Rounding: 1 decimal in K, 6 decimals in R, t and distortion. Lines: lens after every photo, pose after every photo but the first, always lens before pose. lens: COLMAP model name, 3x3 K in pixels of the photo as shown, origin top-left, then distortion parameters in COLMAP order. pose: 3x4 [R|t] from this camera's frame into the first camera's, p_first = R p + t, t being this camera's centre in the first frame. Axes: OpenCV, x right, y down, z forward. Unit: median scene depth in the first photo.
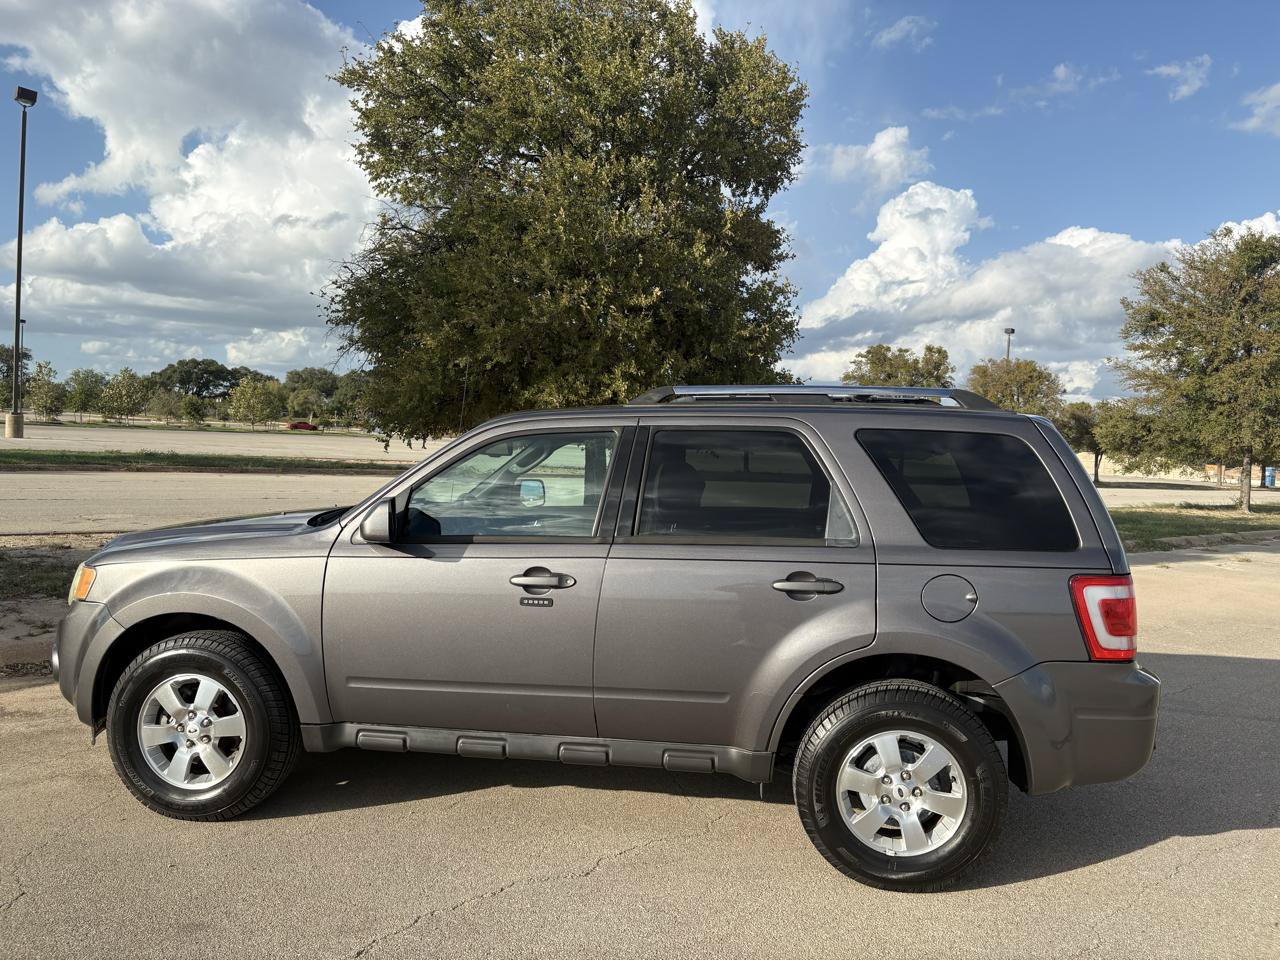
lens RADIAL K [[968.1, 0, 643.0], [0, 968.1, 484.7], [0, 0, 1]] dist [0.031456, -0.031340]
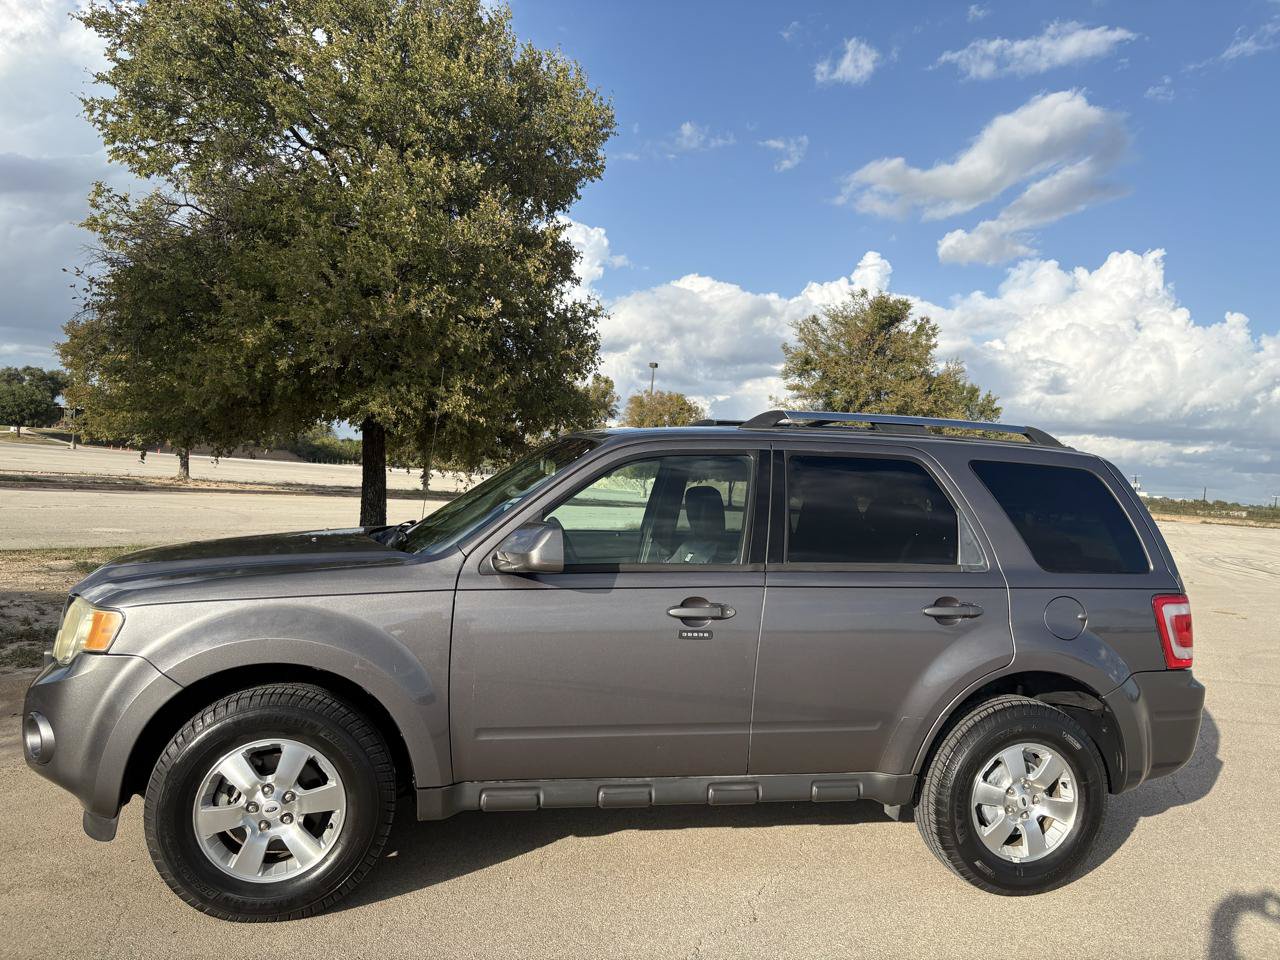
lens RADIAL K [[968.1, 0, 639.7], [0, 968.1, 493.1], [0, 0, 1]] dist [0.031456, -0.031340]
pose [[0.934063, 0.016866, 0.356709, -0.414042], [-0.012511, 0.999816, -0.014511, -0.001313], [-0.356888, 0.009091, 0.934103, 0.119188]]
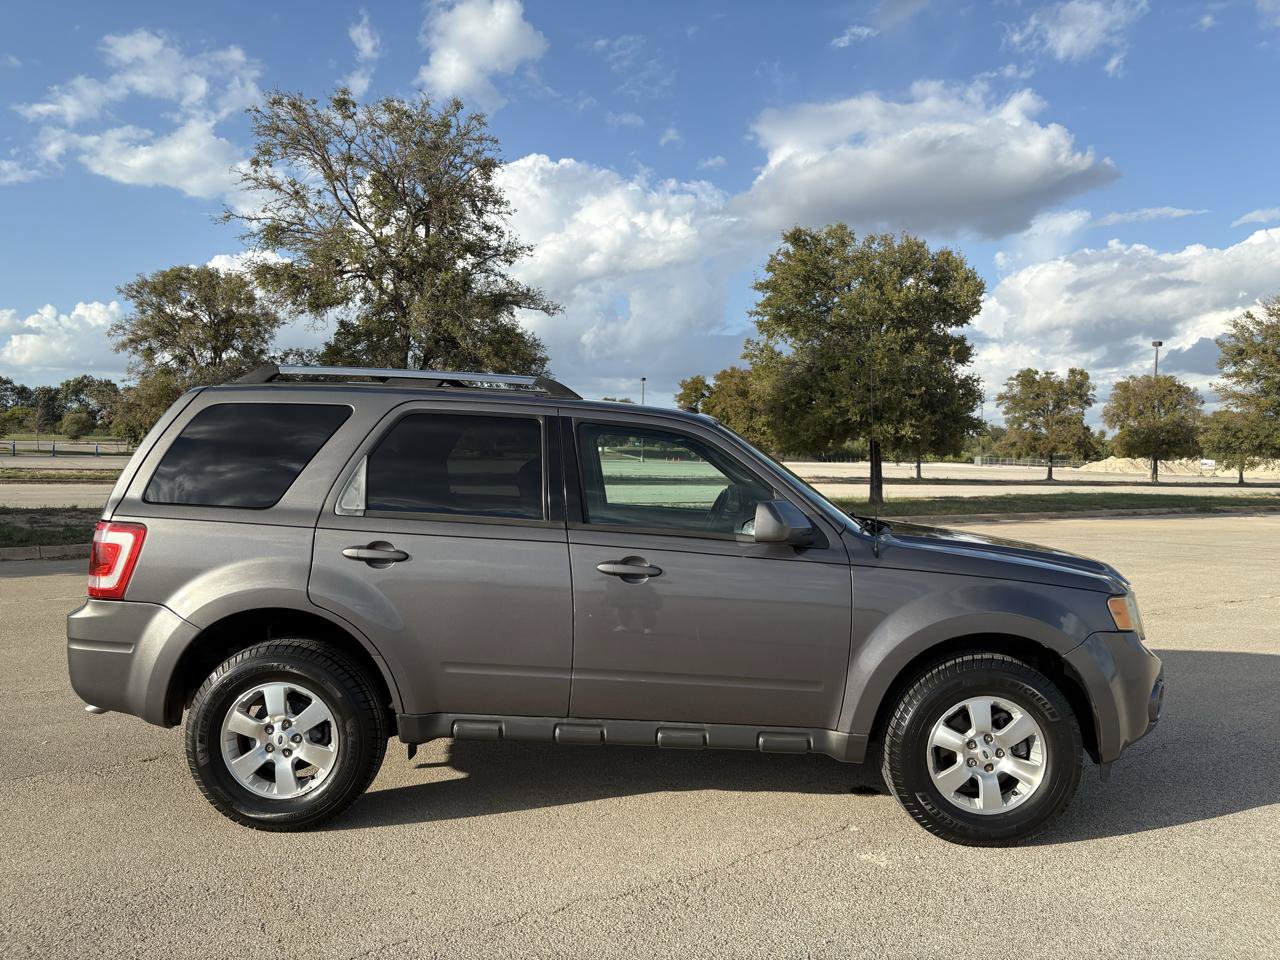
lens RADIAL K [[968.1, 0, 640.8], [0, 968.1, 480.5], [0, 0, 1]] dist [0.031456, -0.031340]
pose [[0.989304, -0.022739, -0.144088, -0.694897], [0.019352, 0.999503, -0.024866, 0.140585], [0.144582, 0.021811, 0.989252, -2.981590]]
